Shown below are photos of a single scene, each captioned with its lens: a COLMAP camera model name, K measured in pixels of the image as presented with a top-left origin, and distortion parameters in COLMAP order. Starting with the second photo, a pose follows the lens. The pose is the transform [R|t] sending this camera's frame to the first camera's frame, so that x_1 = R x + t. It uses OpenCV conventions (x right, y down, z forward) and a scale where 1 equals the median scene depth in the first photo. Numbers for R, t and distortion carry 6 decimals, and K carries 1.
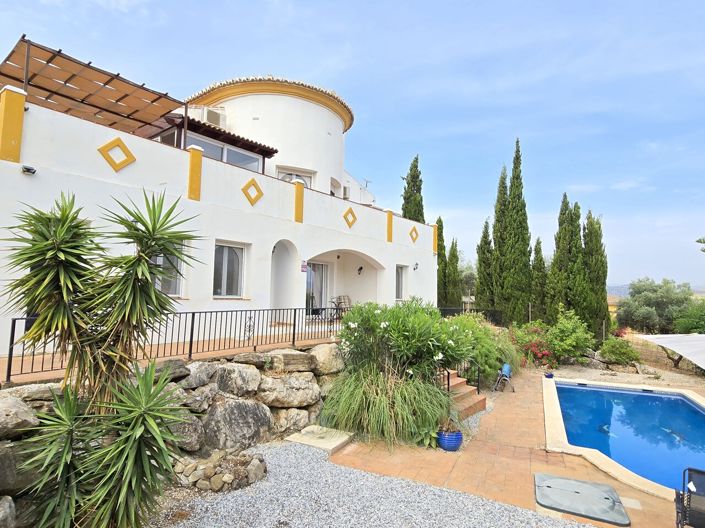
lens RADIAL K [[416.7, 0, 355.2], [0, 416.7, 262.9], [0, 0, 1]] dist [0.001848, -0.002868]
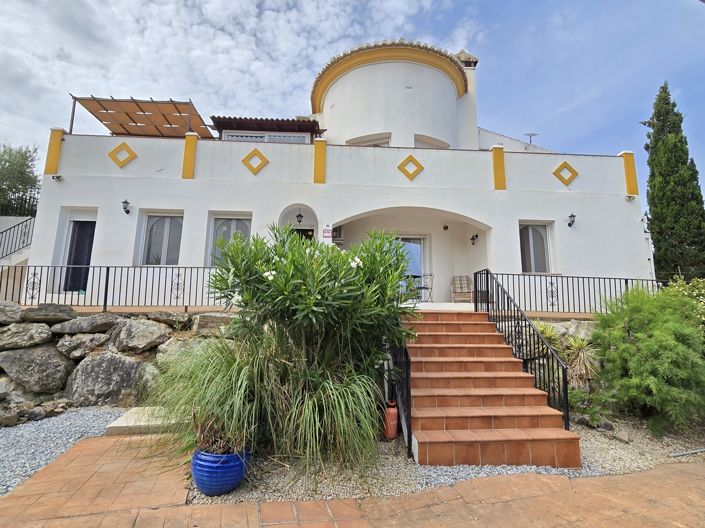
lens RADIAL K [[353.7, 0, 352.5], [0, 353.7, 264.0], [0, 0, 1]] dist [-0.004027, -0.001407]
pose [[0.662317, -0.136143, -0.736750, 0.379252], [0.063542, 0.990016, -0.125821, 0.147084], [0.746524, 0.036519, 0.664355, 0.484524]]
